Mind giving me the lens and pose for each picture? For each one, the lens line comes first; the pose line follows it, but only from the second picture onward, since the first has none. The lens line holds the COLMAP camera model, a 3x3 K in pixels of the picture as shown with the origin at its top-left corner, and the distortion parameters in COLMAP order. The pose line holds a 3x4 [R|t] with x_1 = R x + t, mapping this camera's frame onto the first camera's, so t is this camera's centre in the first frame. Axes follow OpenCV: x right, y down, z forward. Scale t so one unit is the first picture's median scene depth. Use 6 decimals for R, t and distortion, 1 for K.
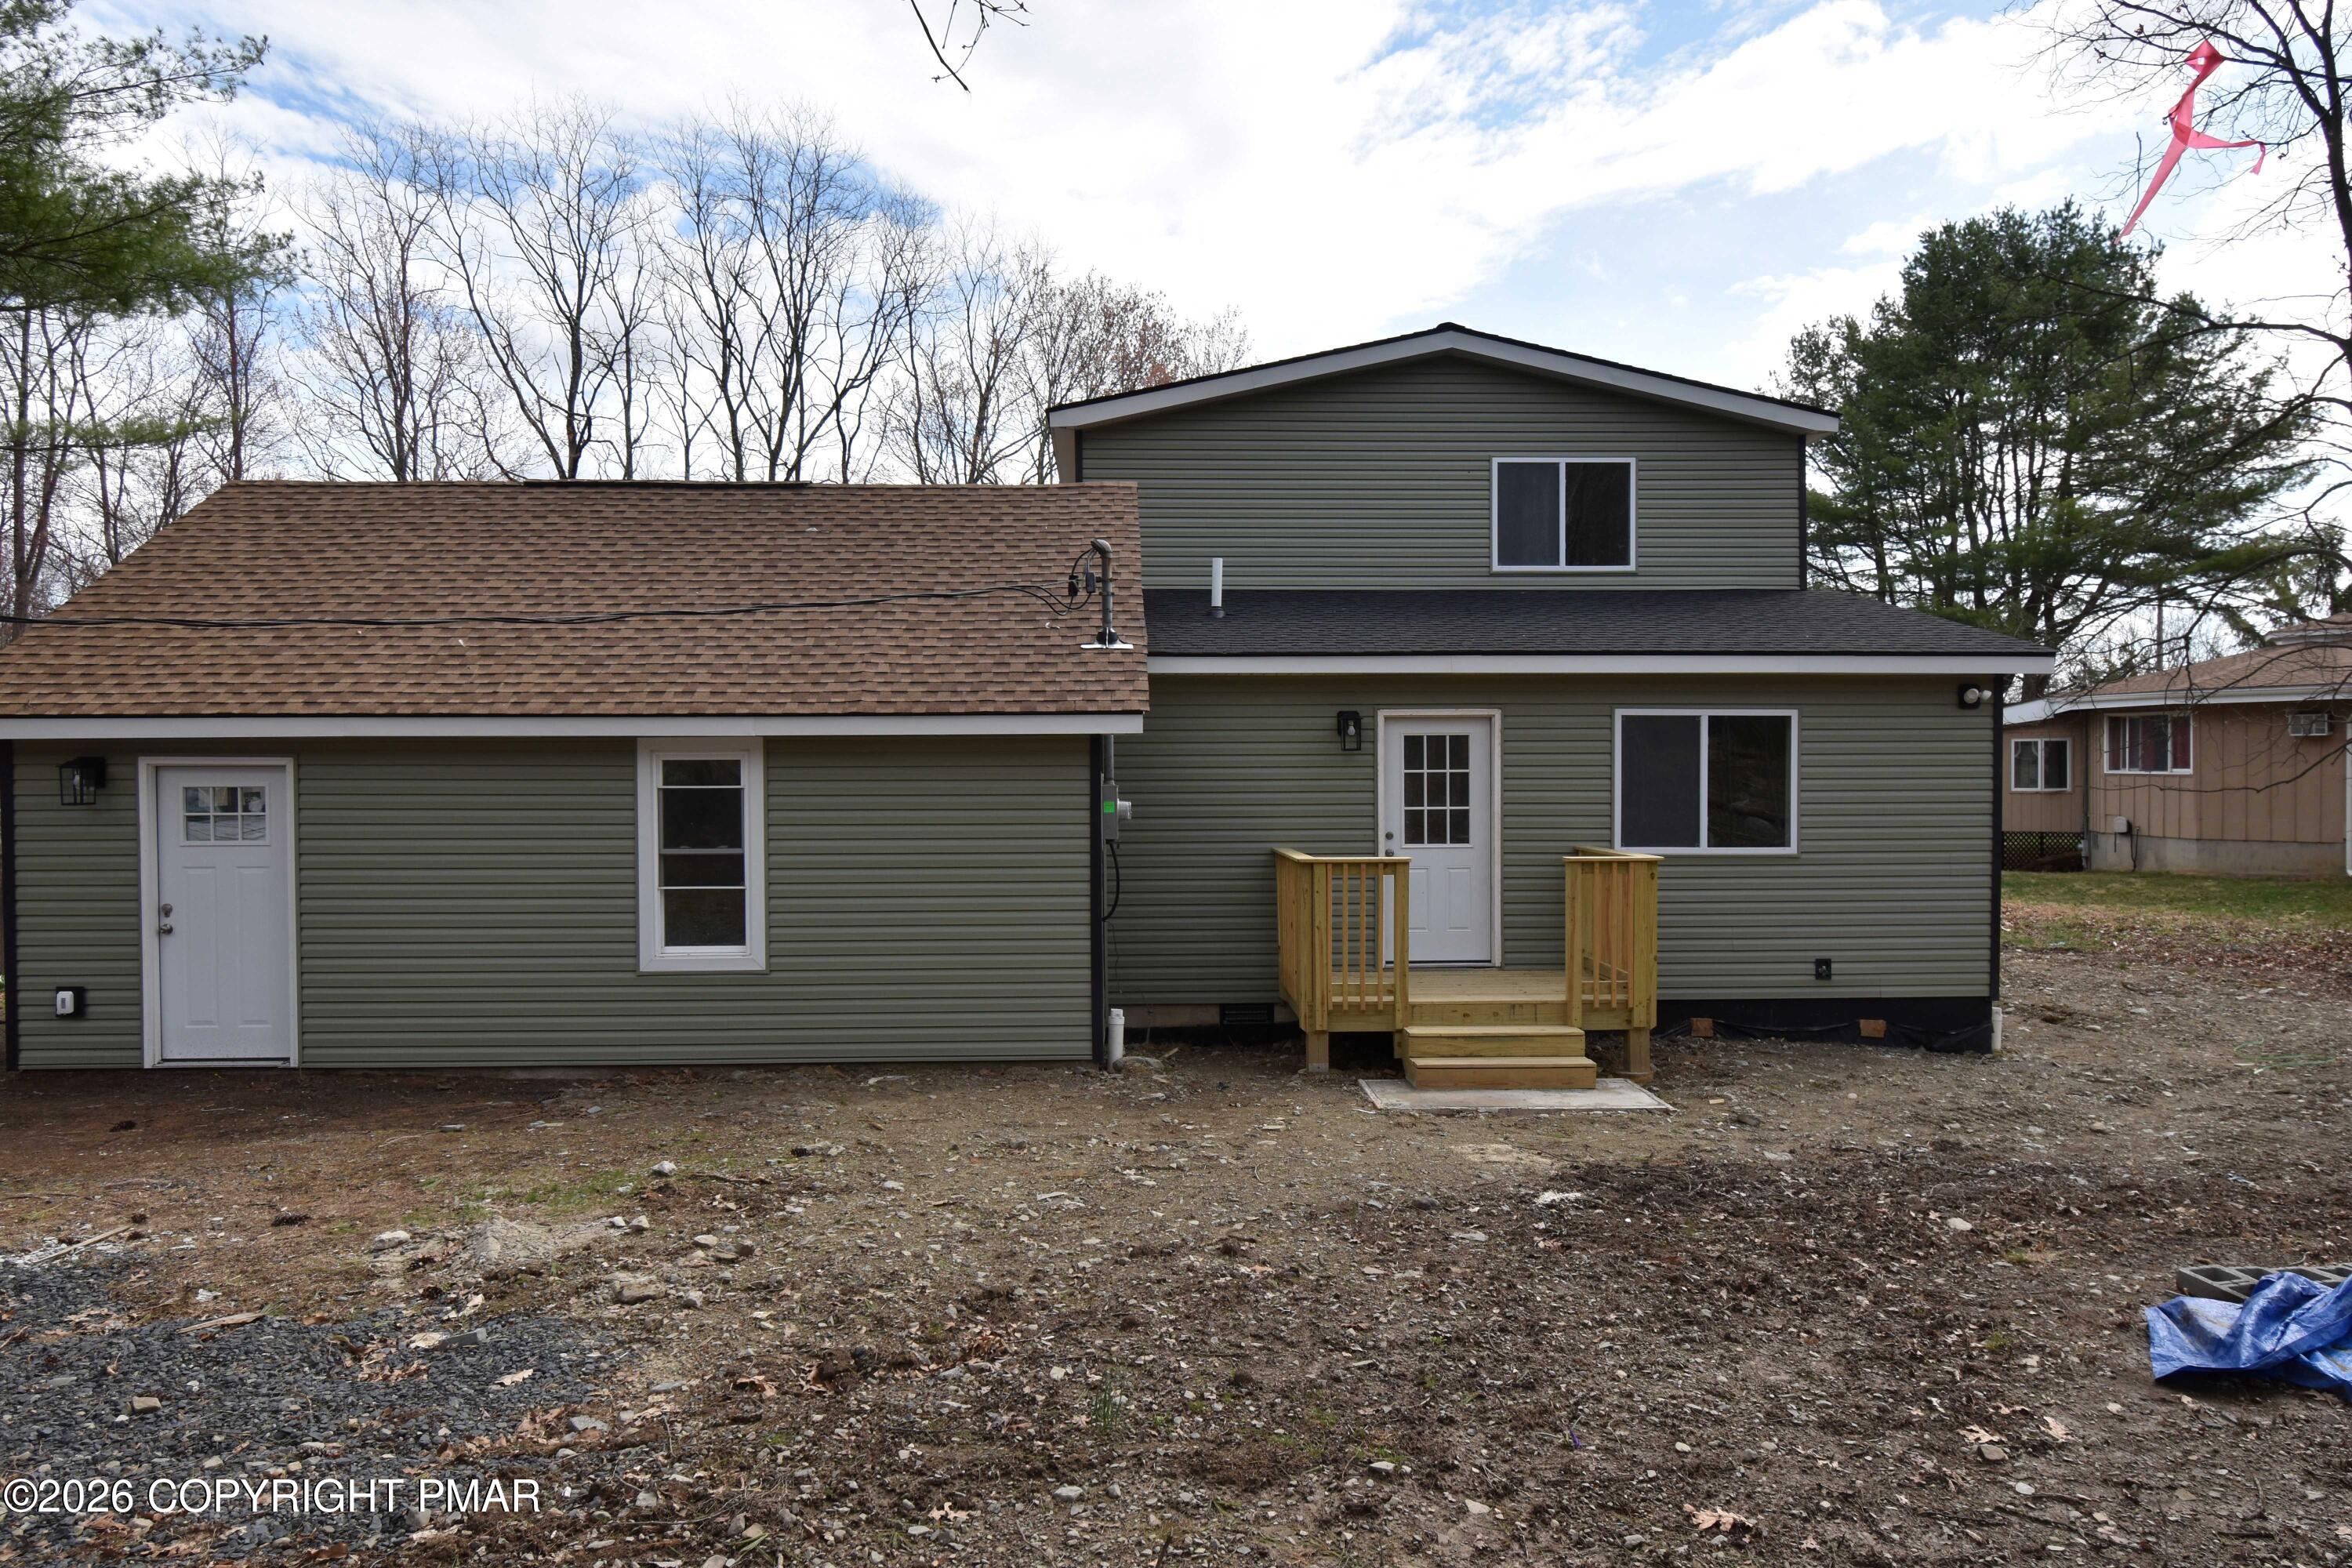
lens RADIAL K [[1718.5, 0, 1161.0], [0, 1718.5, 777.2], [0, 0, 1]] dist [-0.010199, -0.002449]
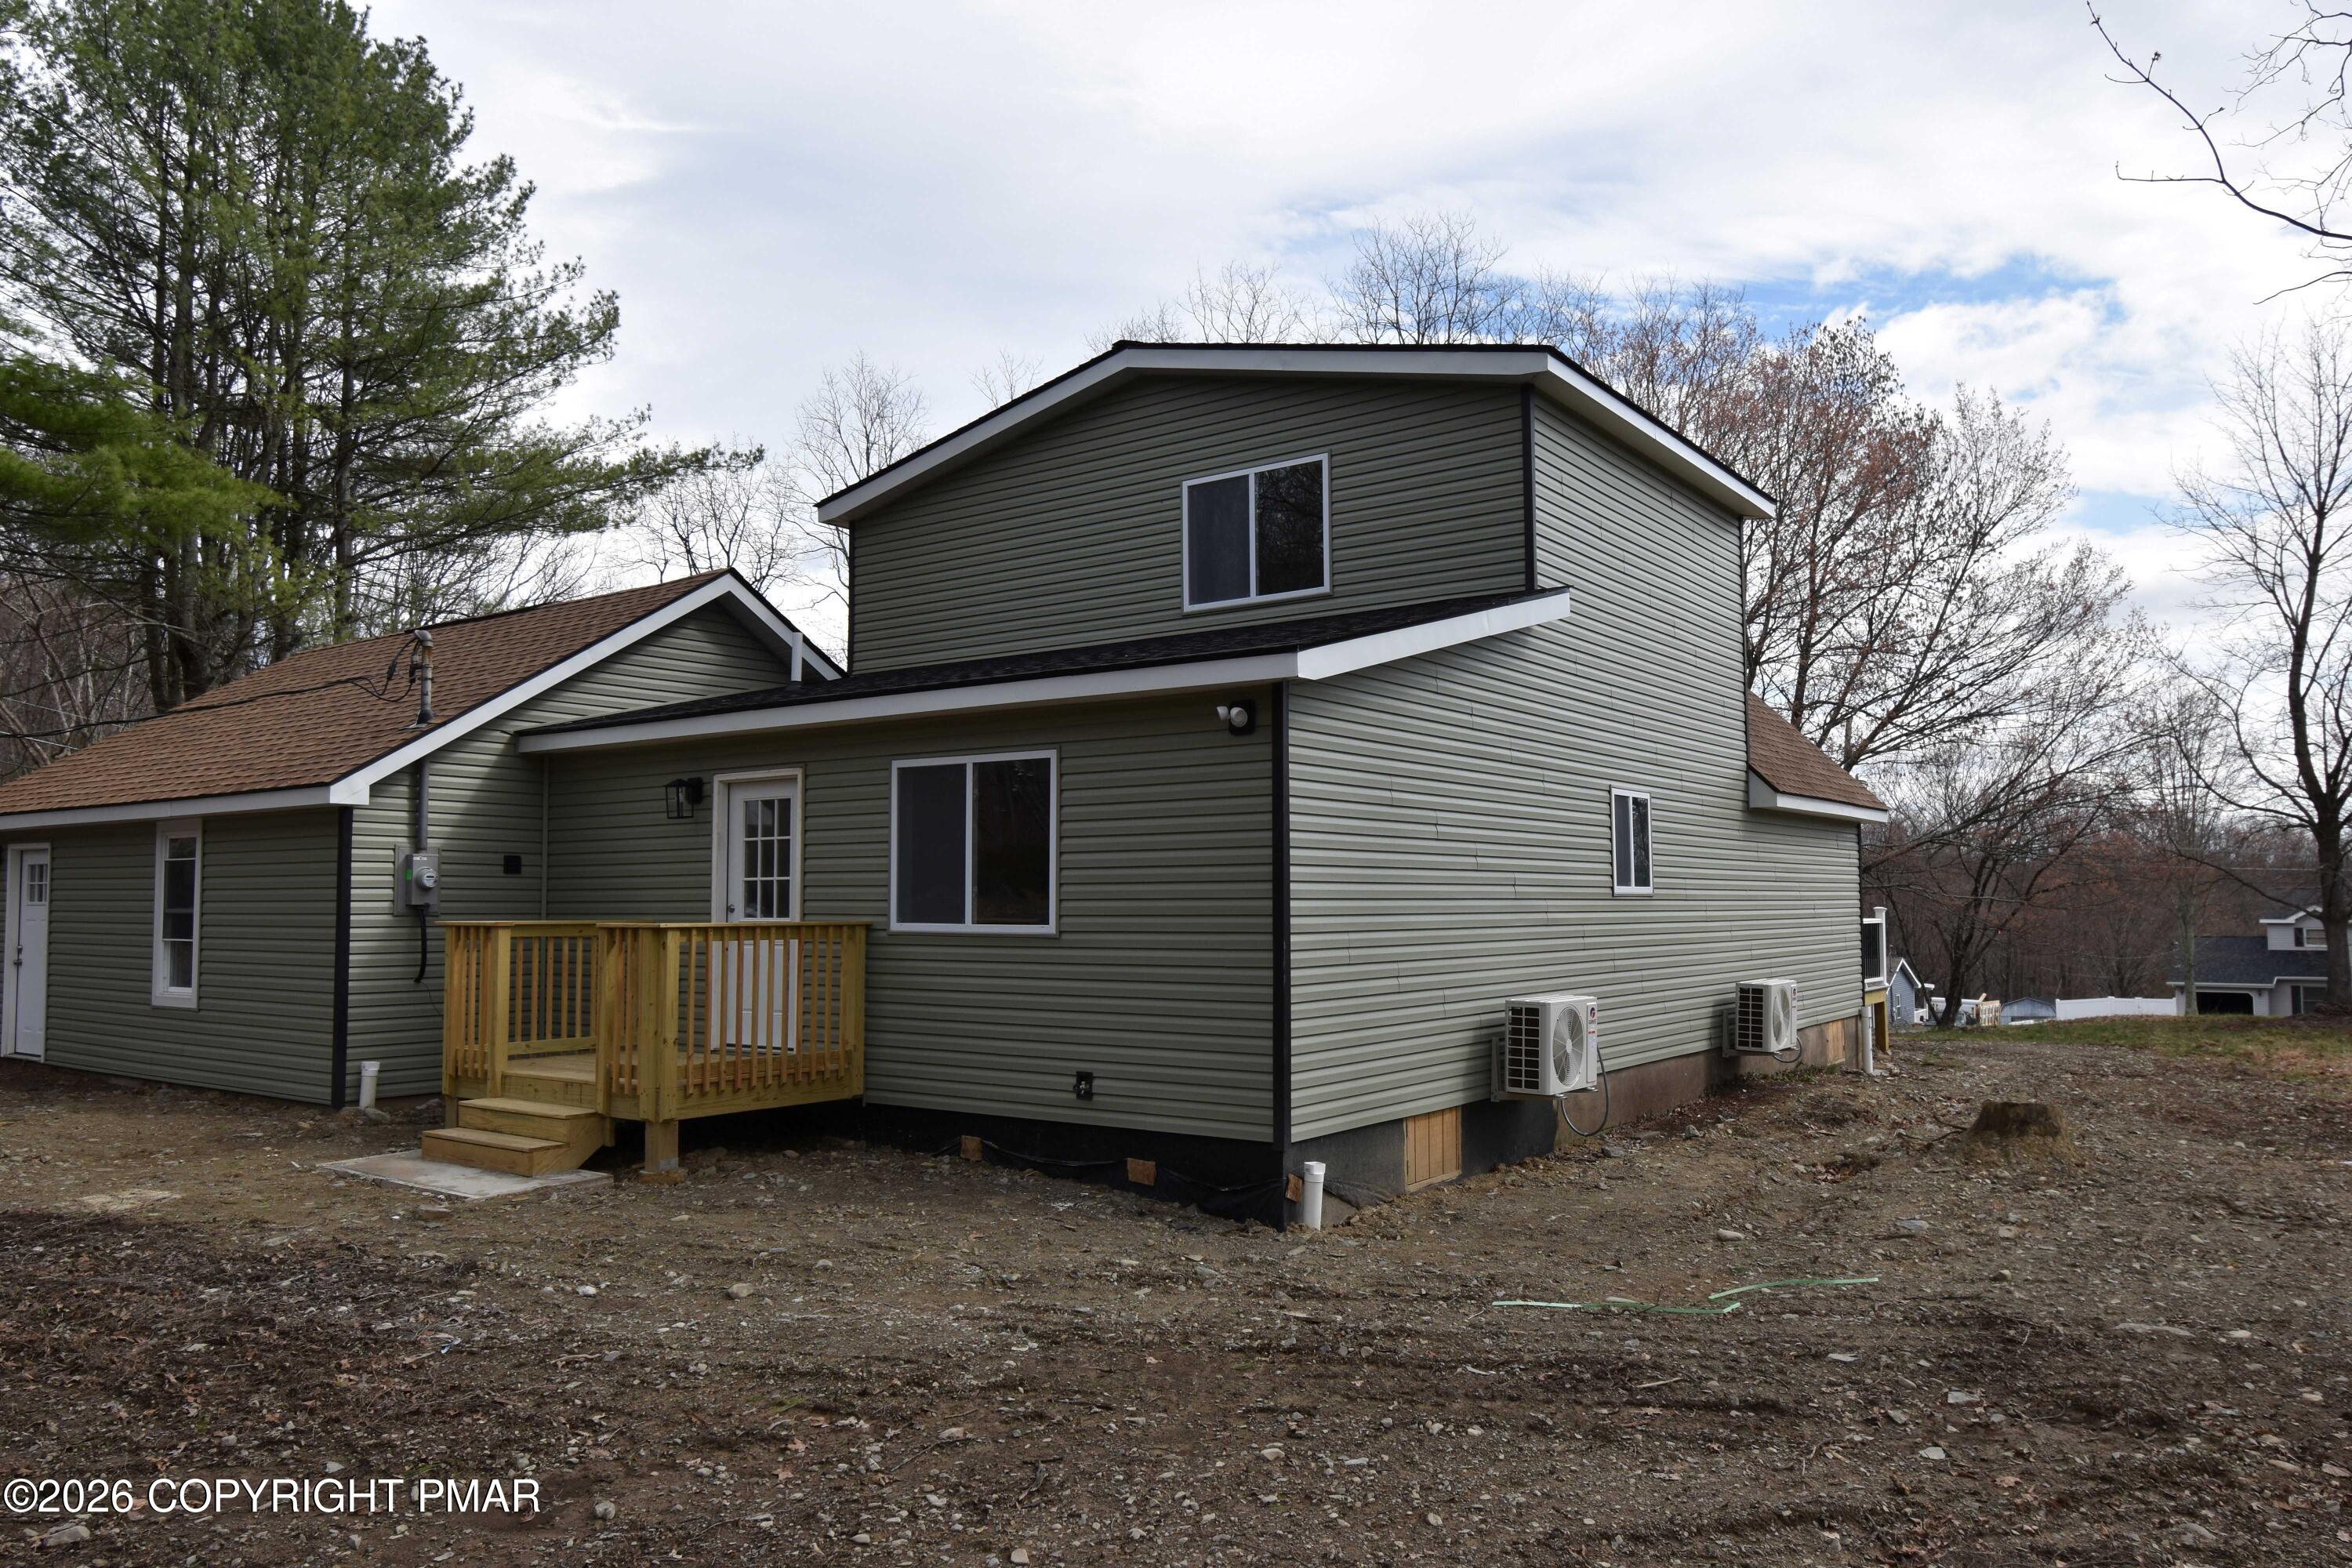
lens RADIAL K [[1718.5, 0, 1161.0], [0, 1718.5, 777.2], [0, 0, 1]] dist [-0.010199, -0.002449]
pose [[0.757969, -0.046787, -0.650611, 0.919014], [-0.001684, 0.997281, -0.073678, 0.031159], [0.652289, 0.056942, 0.755829, 0.436764]]
